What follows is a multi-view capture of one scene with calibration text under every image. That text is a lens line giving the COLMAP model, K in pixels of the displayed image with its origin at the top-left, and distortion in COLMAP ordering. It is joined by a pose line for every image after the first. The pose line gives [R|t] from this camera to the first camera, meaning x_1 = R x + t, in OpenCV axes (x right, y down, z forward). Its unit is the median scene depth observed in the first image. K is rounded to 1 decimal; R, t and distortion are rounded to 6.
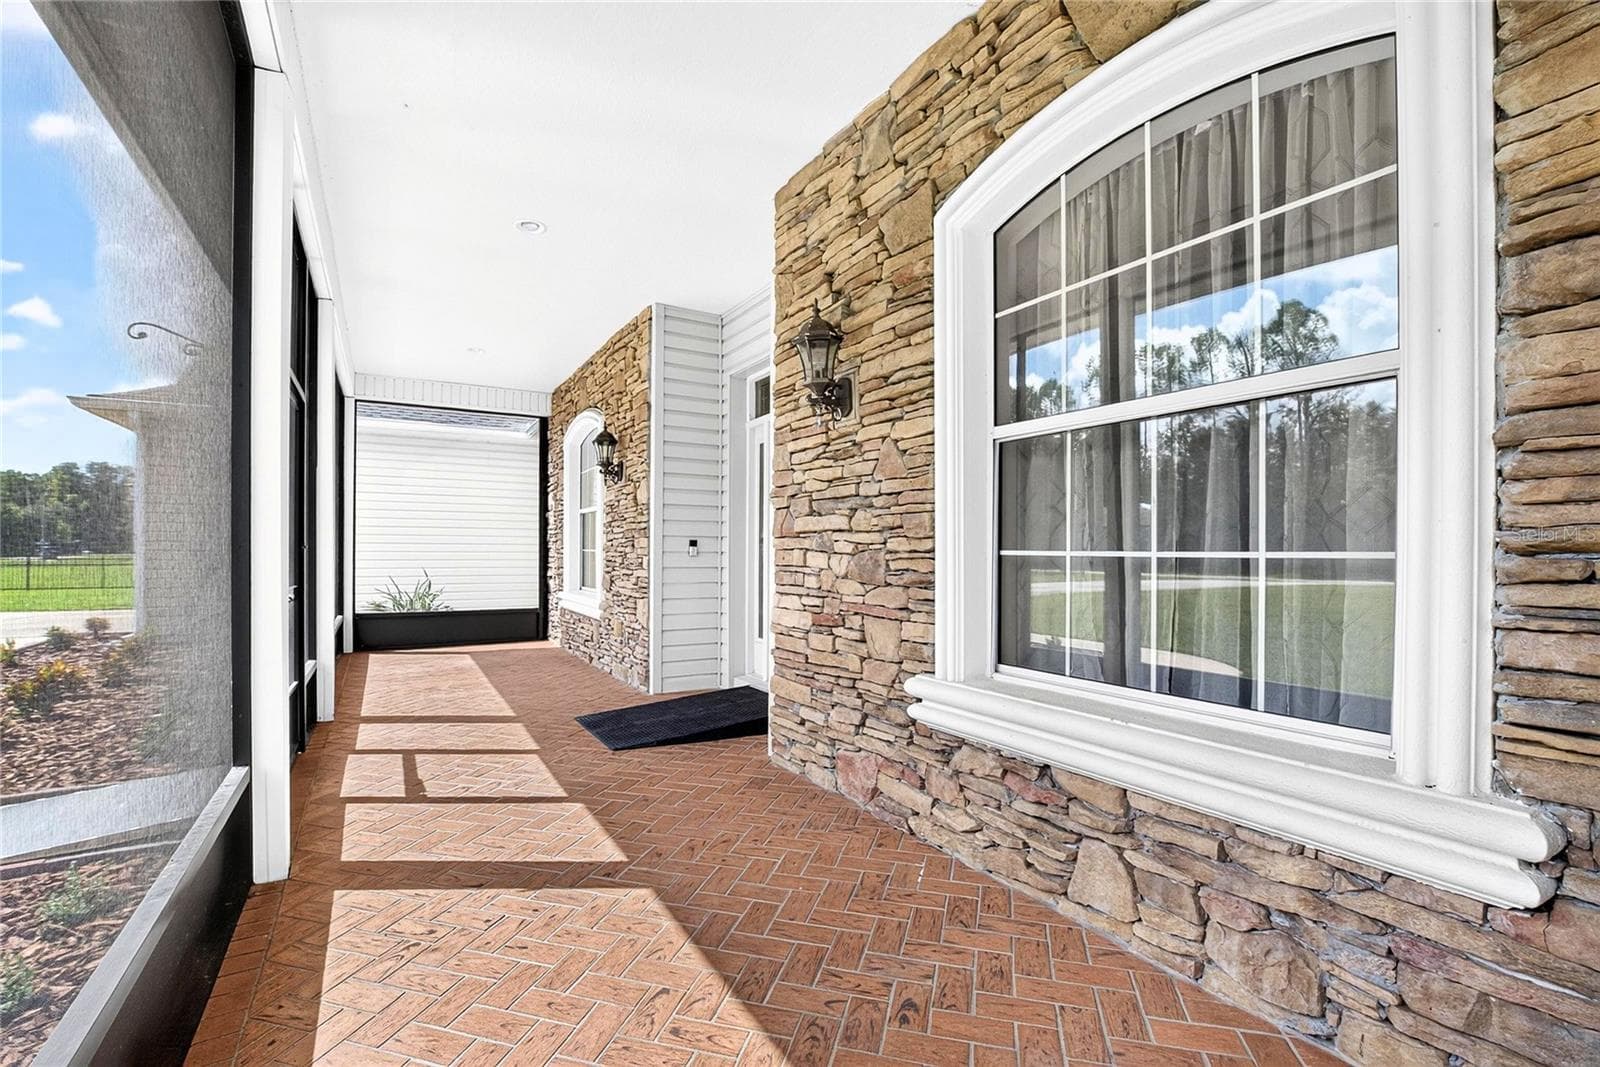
lens RADIAL K [[713.3, 0, 797.6], [0, 713.3, 545.9], [0, 0, 1]] dist [-0.027983, 0.000286]
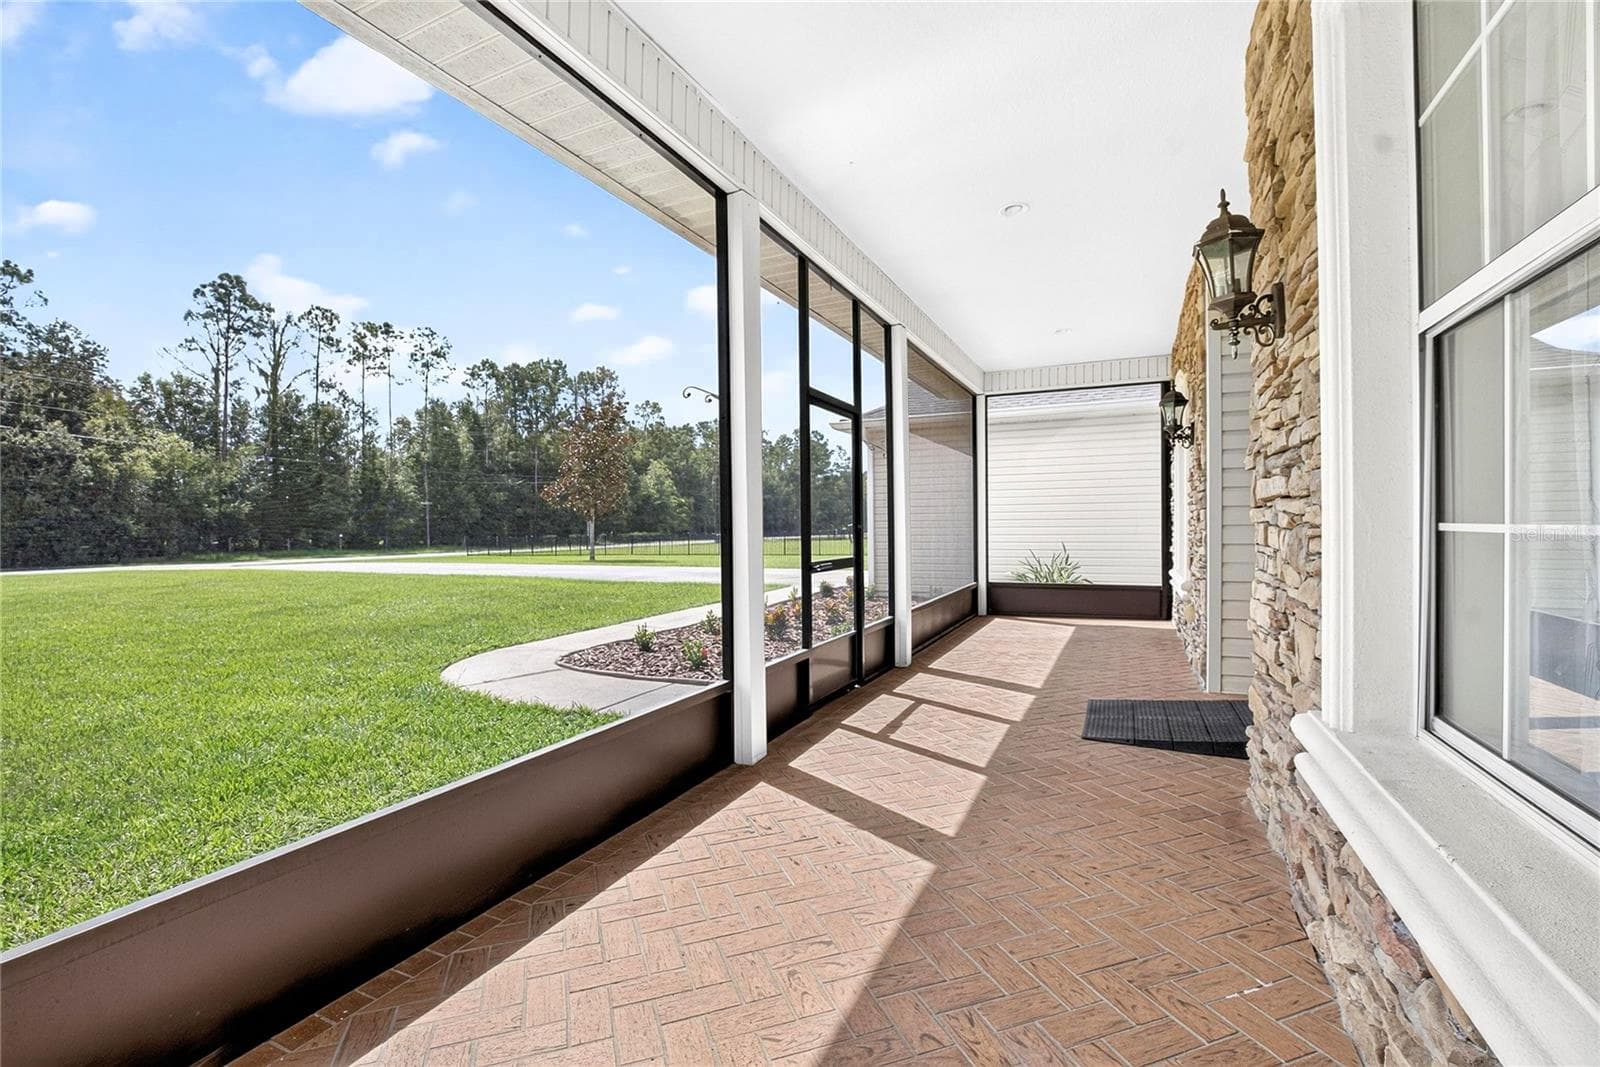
lens RADIAL K [[713.3, 0, 800.0], [0, 713.3, 532.5], [0, 0, 1]] dist [-0.027983, 0.000286]
pose [[0.573062, -0.005559, -0.819493, 0.342419], [0.020728, 0.999755, 0.007713, -0.000476], [0.819250, -0.021406, 0.573038, 0.185753]]
